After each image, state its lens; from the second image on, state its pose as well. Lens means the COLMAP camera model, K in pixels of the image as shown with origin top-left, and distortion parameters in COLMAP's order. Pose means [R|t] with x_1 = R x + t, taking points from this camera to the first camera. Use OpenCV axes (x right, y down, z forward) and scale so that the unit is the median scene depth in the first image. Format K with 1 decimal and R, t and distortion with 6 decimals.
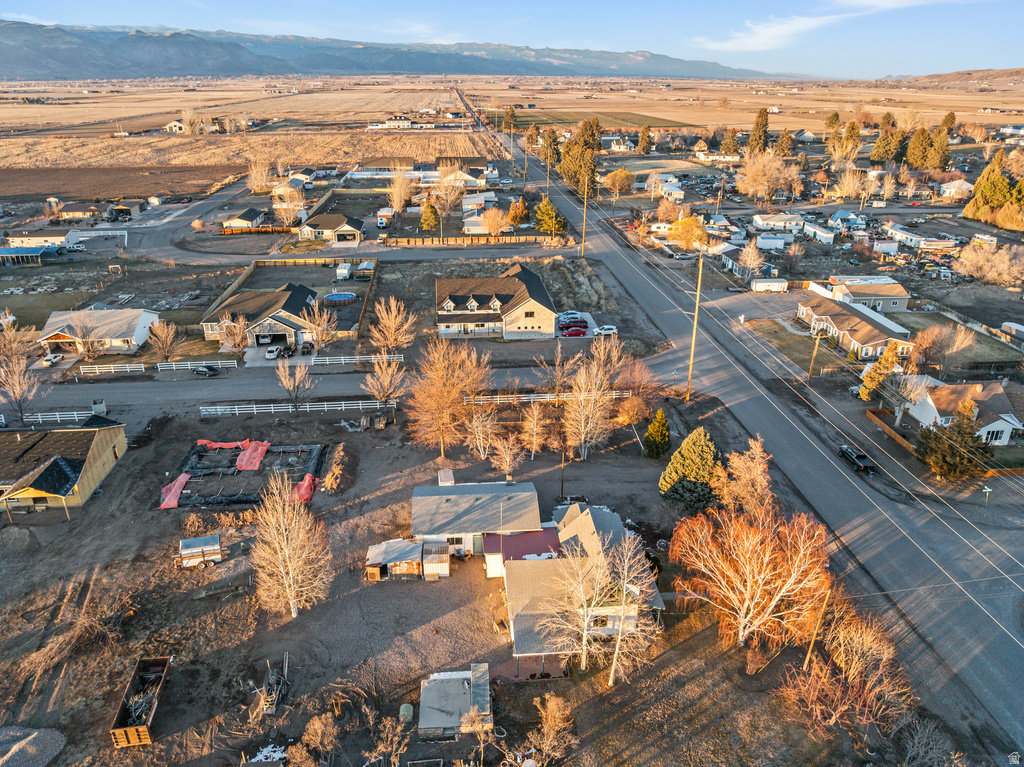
lens RADIAL K [[720.9, 0, 517.3], [0, 720.9, 377.2], [0, 0, 1]] dist [-0.037282, 0.001099]
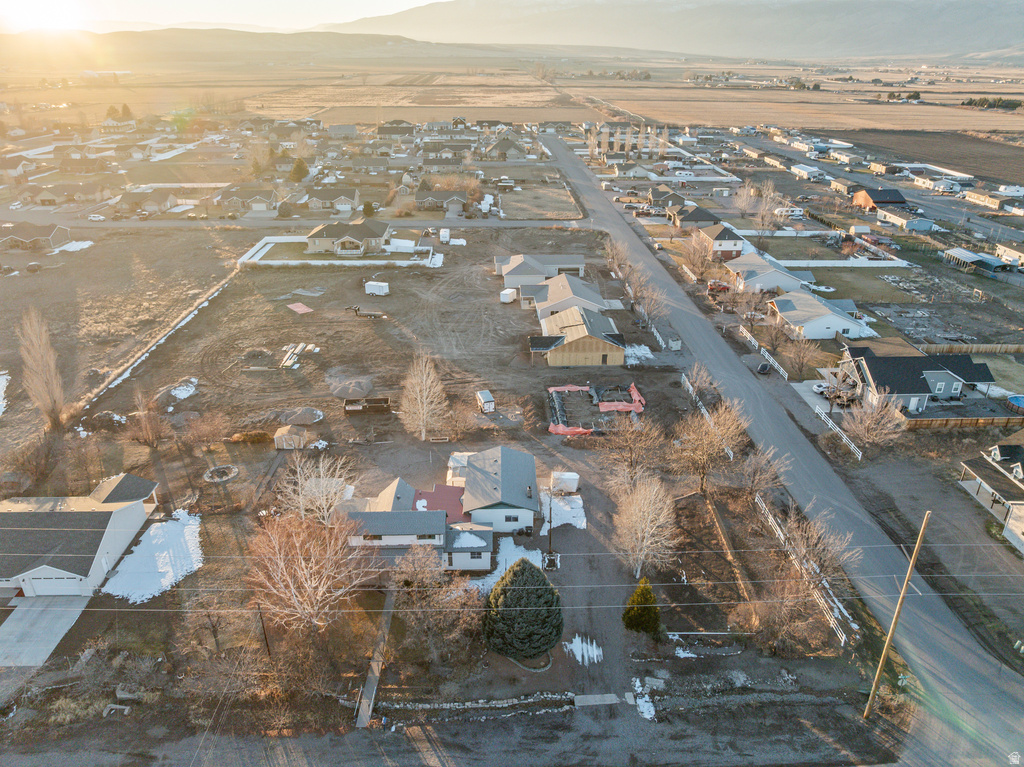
lens RADIAL K [[720.9, 0, 517.3], [0, 720.9, 377.2], [0, 0, 1]] dist [-0.037282, 0.001099]
pose [[-0.061483, 0.405596, -0.911982, 0.537419], [-0.394312, 0.829515, 0.395503, -0.251129], [0.916918, 0.383922, 0.108930, 0.462017]]
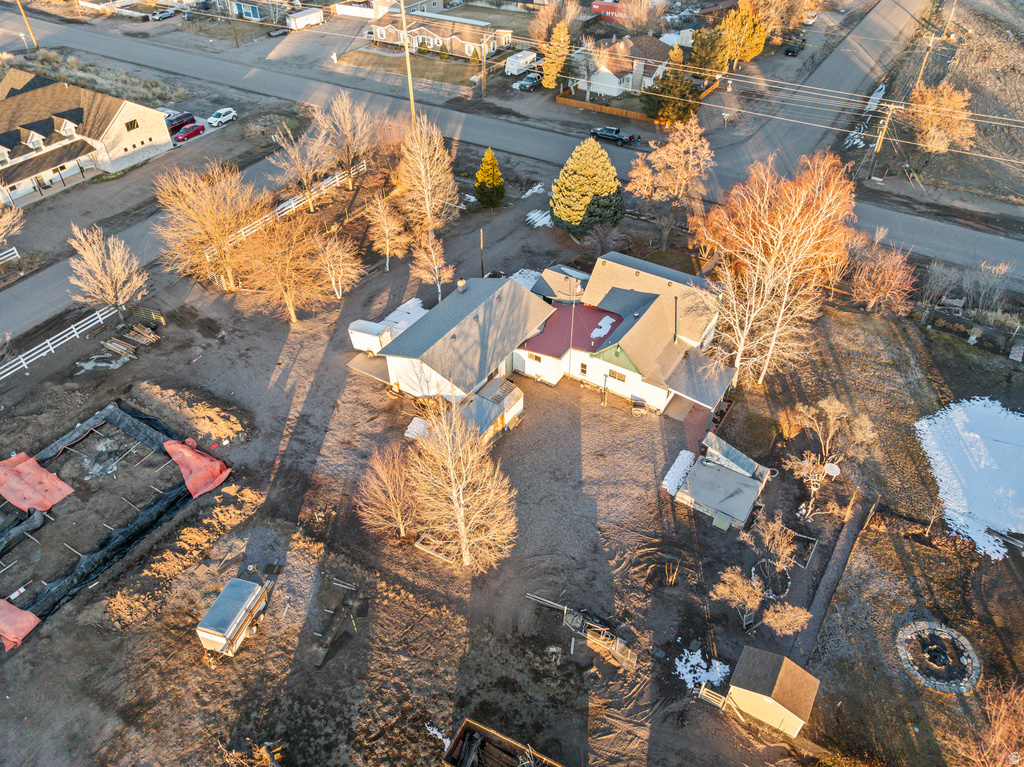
lens RADIAL K [[721.7, 0, 516.8], [0, 721.7, 378.8], [0, 0, 1]] dist [-0.051866, 0.024074]
pose [[0.605051, -0.525351, 0.598263, -0.292389], [0.317344, 0.848271, 0.423945, -0.050440], [-0.730209, -0.066653, 0.679965, 0.237567]]
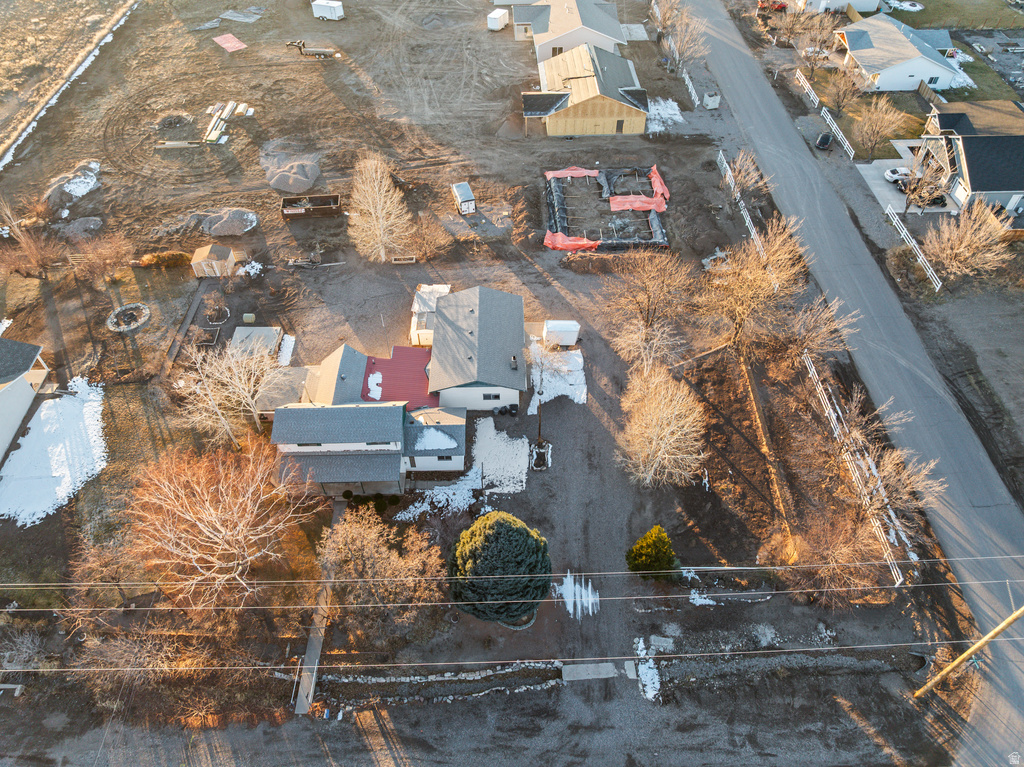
lens RADIAL K [[721.7, 0, 516.8], [0, 721.7, 378.8], [0, 0, 1]] dist [-0.051866, 0.024074]
pose [[-0.066197, 0.739968, -0.669377, 0.333117], [-0.388177, 0.598904, 0.700451, -0.257561], [0.919204, 0.306205, 0.247593, 0.463614]]
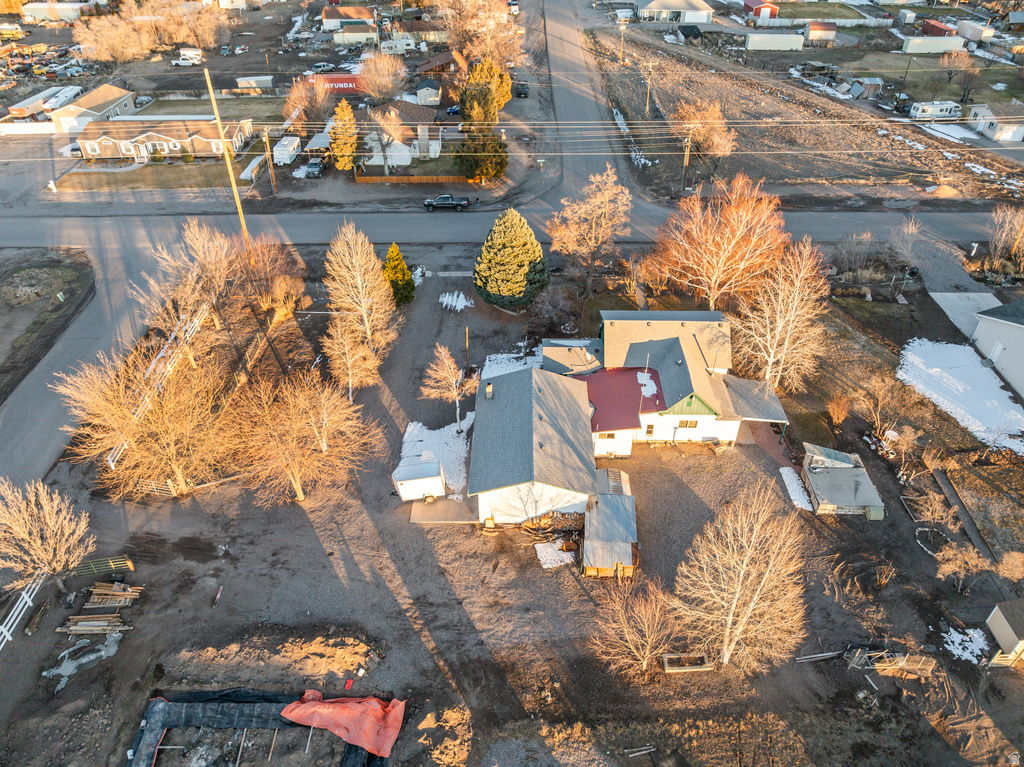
lens RADIAL K [[720.9, 0, 517.3], [0, 720.9, 377.2], [0, 0, 1]] dist [-0.037282, 0.001099]
pose [[0.095121, -0.602262, 0.792611, -0.333754], [0.386142, 0.756201, 0.528256, -0.138987], [-0.917522, 0.255812, 0.304489, 0.435767]]
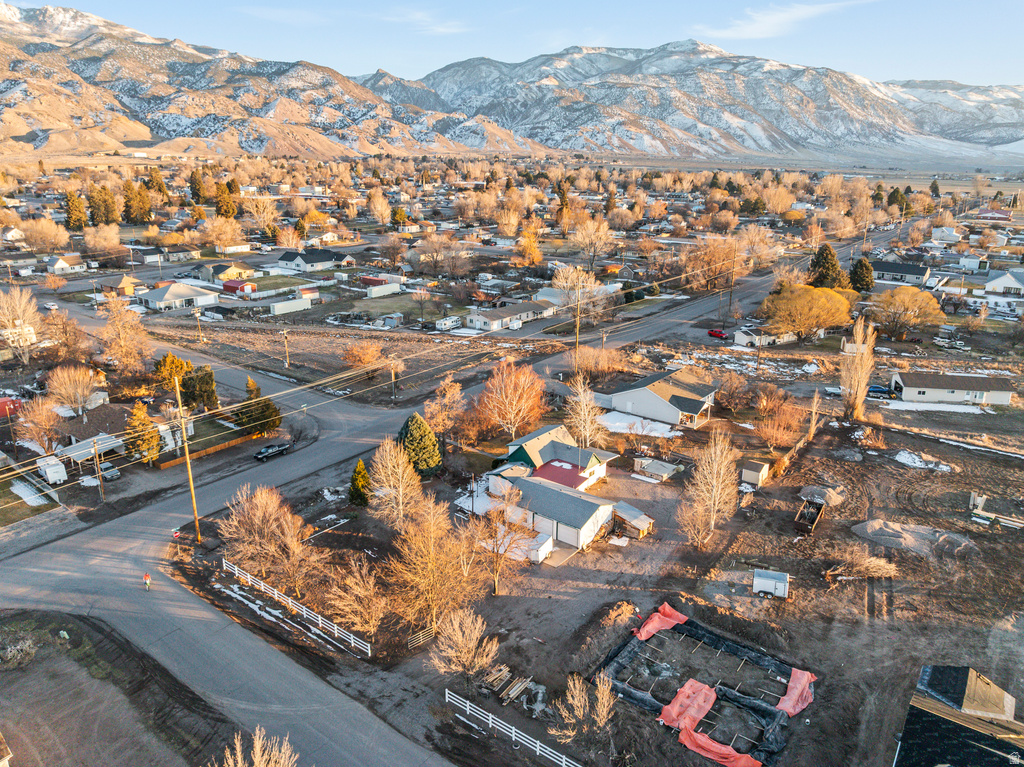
lens RADIAL K [[720.9, 0, 517.3], [0, 720.9, 377.2], [0, 0, 1]] dist [-0.037282, 0.001099]
pose [[-0.734178, -0.211530, 0.645165, -0.430697], [0.250066, 0.799188, 0.546595, -0.389720], [-0.631229, 0.562632, -0.533849, 0.890228]]
